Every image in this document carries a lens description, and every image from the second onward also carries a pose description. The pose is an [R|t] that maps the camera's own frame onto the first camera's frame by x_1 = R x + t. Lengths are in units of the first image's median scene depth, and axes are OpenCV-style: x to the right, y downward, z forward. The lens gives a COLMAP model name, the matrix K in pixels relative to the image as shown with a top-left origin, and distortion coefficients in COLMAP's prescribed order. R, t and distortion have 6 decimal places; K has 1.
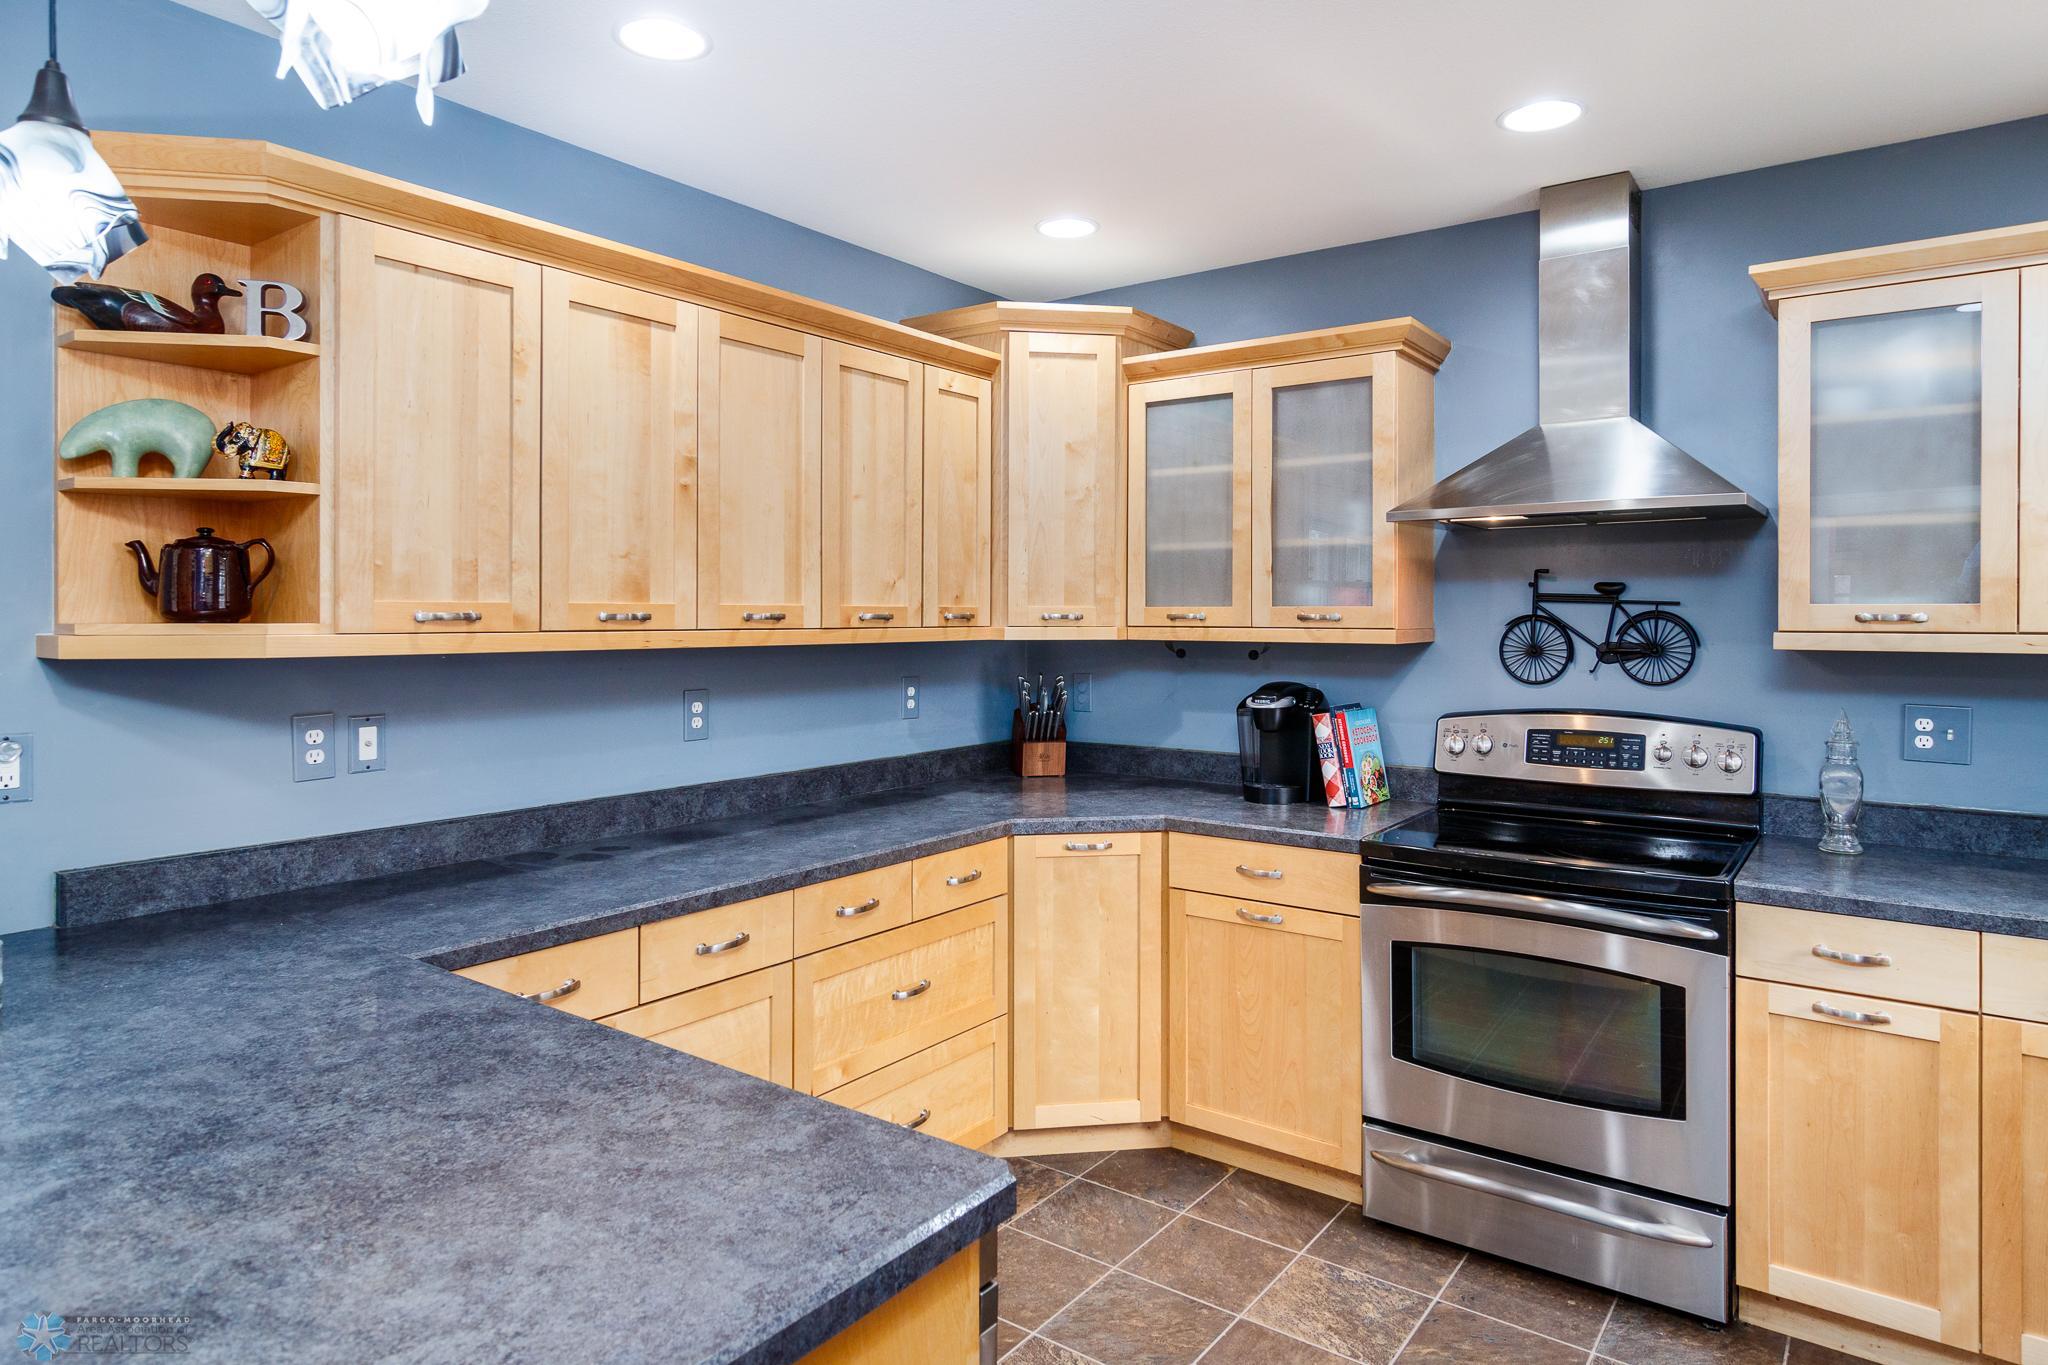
lens RADIAL K [[1206.5, 0, 1045.1], [0, 1206.5, 622.6], [0, 0, 1]] dist [-0.007137, 0.007884]
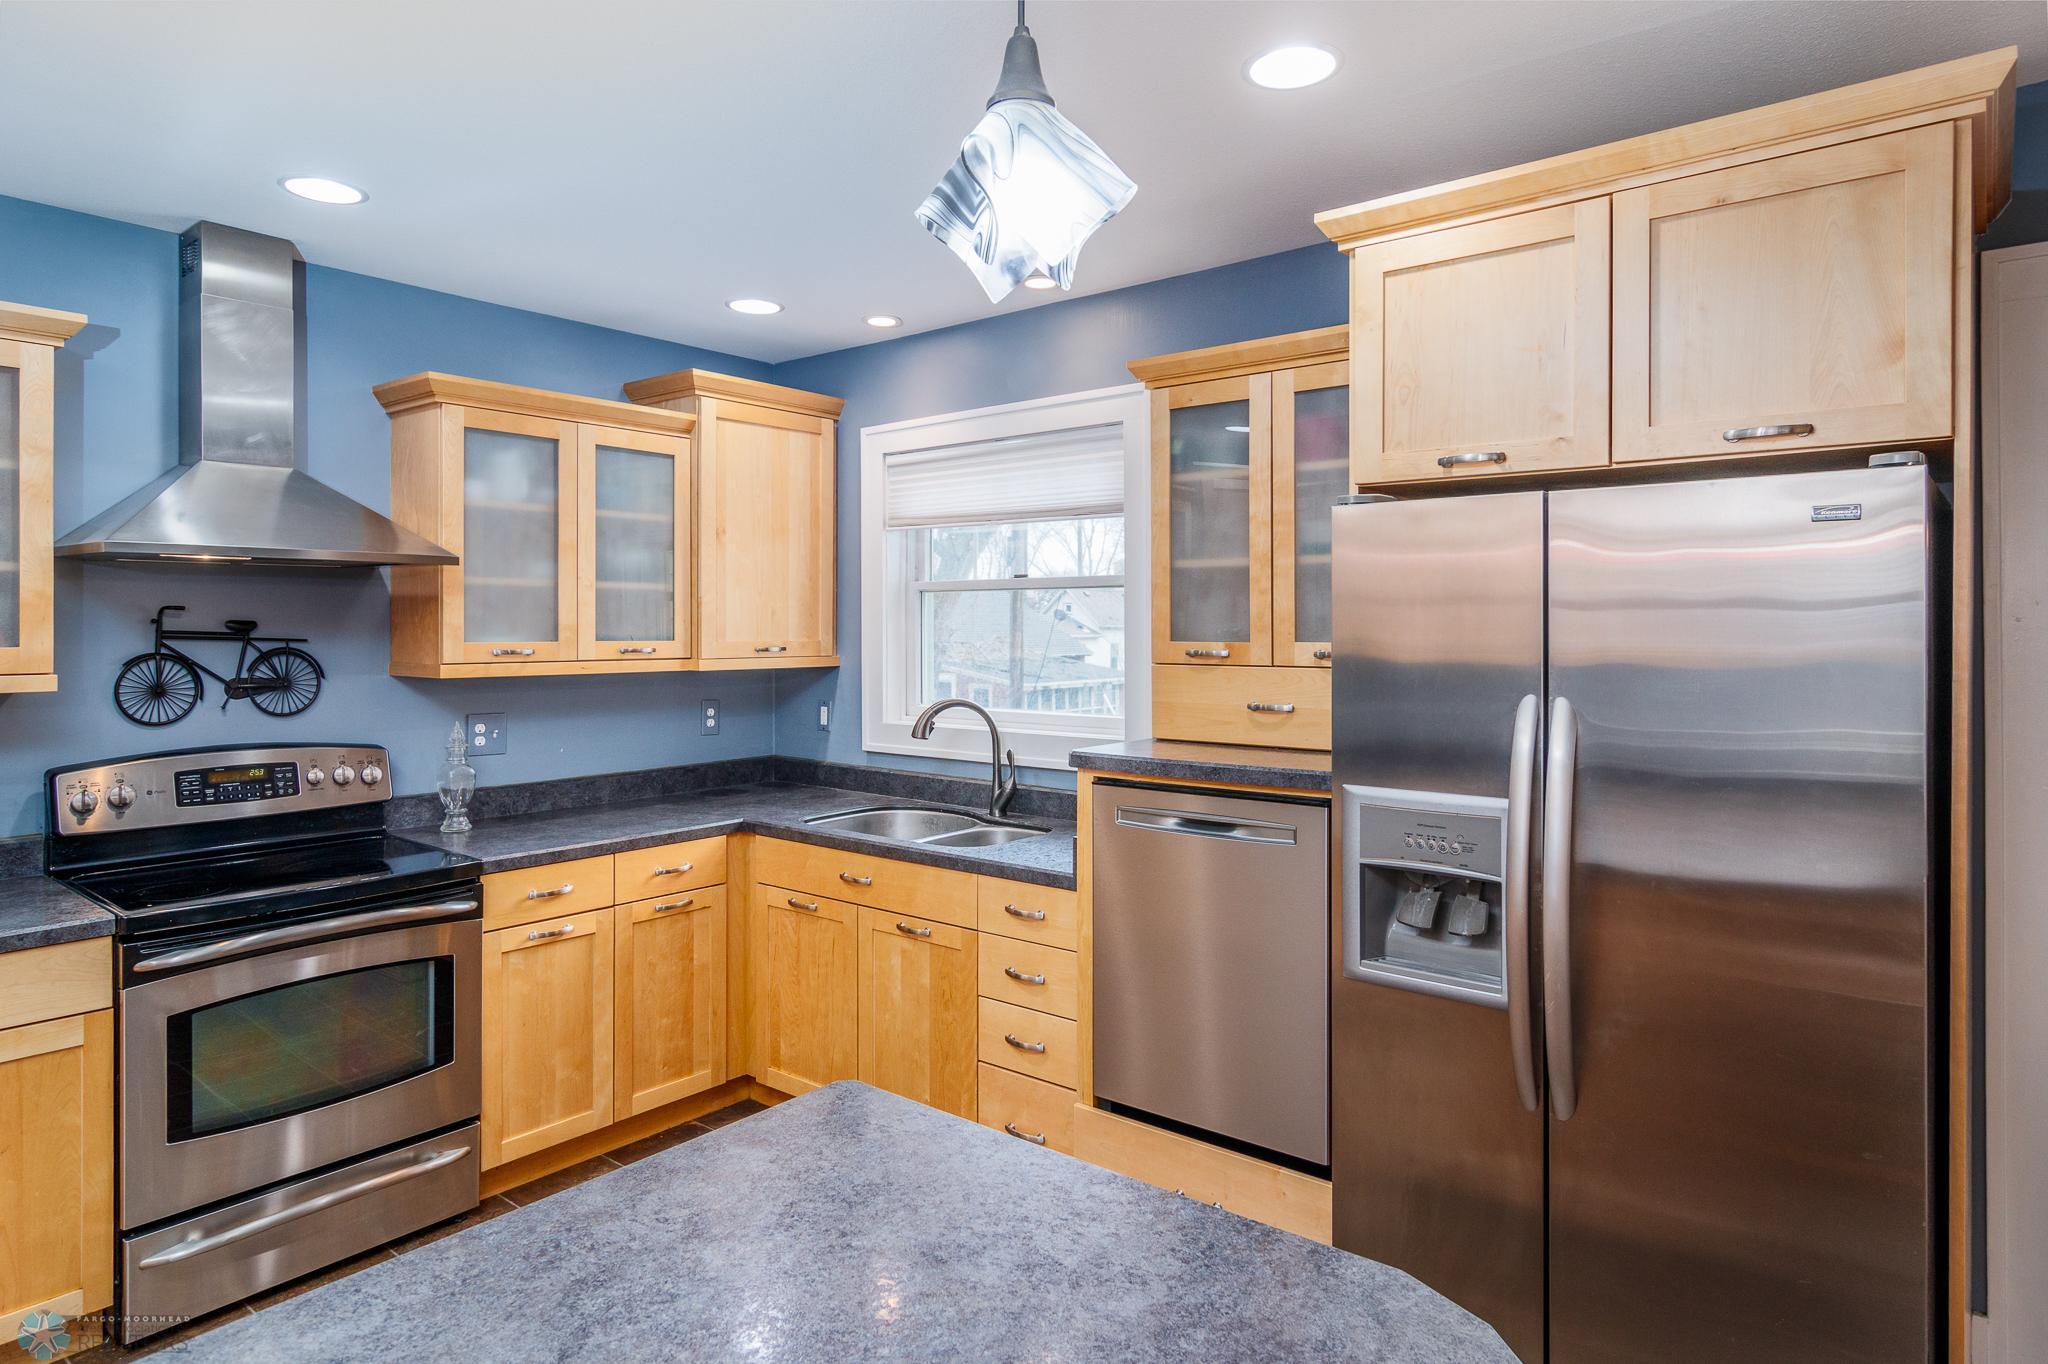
lens RADIAL K [[1206.5, 0, 1024.6], [0, 1206.5, 628.3], [0, 0, 1]] dist [-0.007137, 0.007884]
pose [[0.036682, -0.001803, 0.999325, -0.559357], [0.004788, 0.999987, 0.001629, -0.025940], [-0.999316, 0.004725, 0.036690, 0.299061]]
